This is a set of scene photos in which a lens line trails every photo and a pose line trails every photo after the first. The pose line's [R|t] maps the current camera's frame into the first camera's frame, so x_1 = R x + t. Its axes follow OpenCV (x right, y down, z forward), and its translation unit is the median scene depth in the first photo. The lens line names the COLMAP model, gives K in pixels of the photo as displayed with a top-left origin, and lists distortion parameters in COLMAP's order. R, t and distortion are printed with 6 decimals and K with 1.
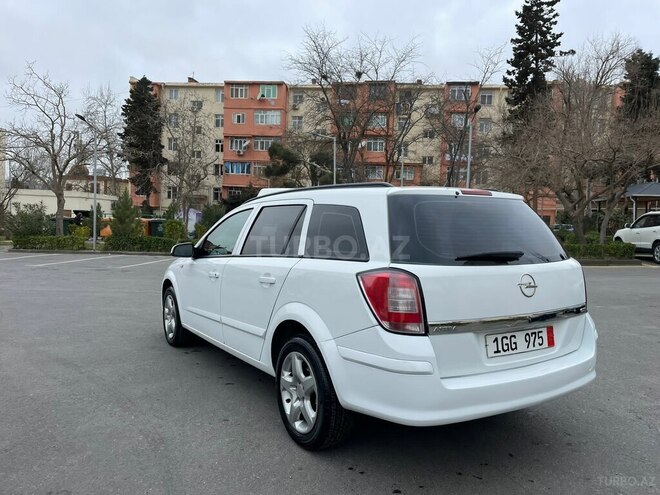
lens RADIAL K [[490.6, 0, 330.0], [0, 490.6, 247.5], [0, 0, 1]] dist [0.091309, -0.115839]
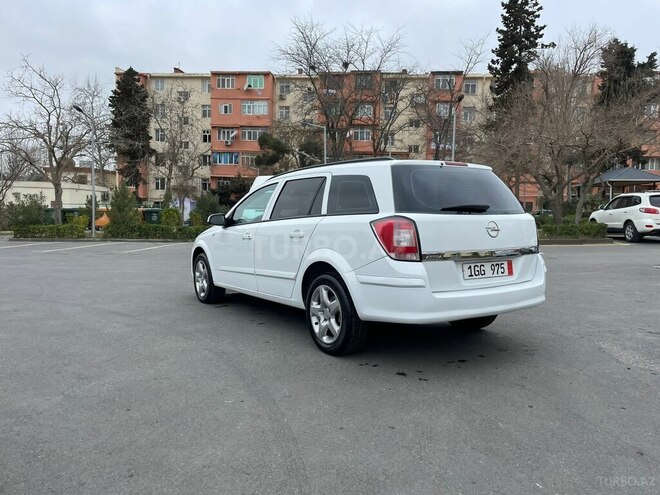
lens RADIAL K [[490.6, 0, 330.0], [0, 490.6, 247.5], [0, 0, 1]] dist [0.091309, -0.115839]
pose [[0.999542, -0.014560, 0.026539, -0.010349], [0.014048, 0.999713, 0.019388, 0.010369], [-0.026814, -0.019006, 0.999460, -0.040916]]
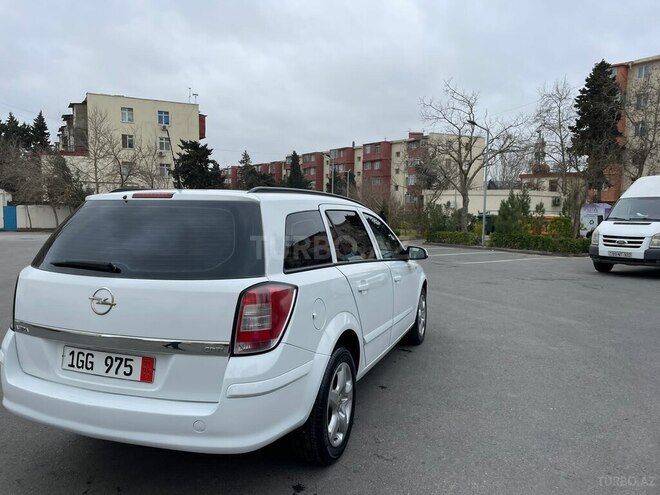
lens RADIAL K [[490.6, 0, 330.0], [0, 490.6, 247.5], [0, 0, 1]] dist [0.091309, -0.115839]
pose [[0.609455, 0.046164, -0.791476, 0.146935], [-0.039569, 0.998830, 0.027789, -0.006530], [0.791833, 0.014382, 0.610568, 0.085637]]
